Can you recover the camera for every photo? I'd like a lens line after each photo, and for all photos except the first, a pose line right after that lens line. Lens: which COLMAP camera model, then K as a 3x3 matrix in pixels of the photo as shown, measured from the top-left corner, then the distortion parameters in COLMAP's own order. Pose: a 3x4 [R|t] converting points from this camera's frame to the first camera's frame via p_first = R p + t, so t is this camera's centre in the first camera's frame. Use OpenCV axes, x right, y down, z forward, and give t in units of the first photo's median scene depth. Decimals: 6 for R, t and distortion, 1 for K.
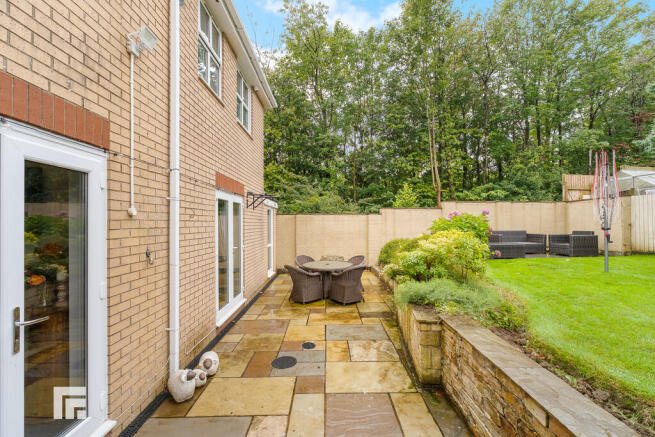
lens RADIAL K [[310.3, 0, 324.6], [0, 310.3, 223.8], [0, 0, 1]] dist [-0.007912, 0.002181]
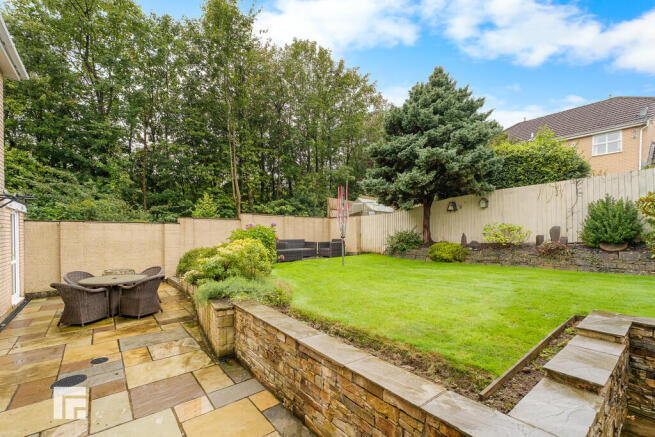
lens RADIAL K [[310.3, 0, 338.0], [0, 310.3, 236.1], [0, 0, 1]] dist [-0.007912, 0.002181]
pose [[0.790696, -0.001861, 0.612206, -0.019475], [-0.002759, 0.999974, 0.006604, 0.000185], [-0.612203, -0.006911, 0.790671, -0.075116]]
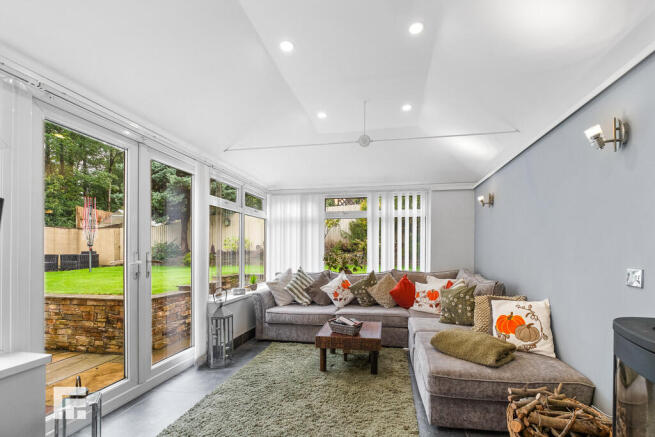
lens RADIAL K [[310.3, 0, 385.3], [0, 310.3, 254.6], [0, 0, 1]] dist [-0.007912, 0.002181]
pose [[0.178434, -0.000043, 0.983952, -0.159932], [0.001078, 0.999999, -0.000152, 0.025271], [-0.983951, 0.001088, 0.178434, -0.312944]]
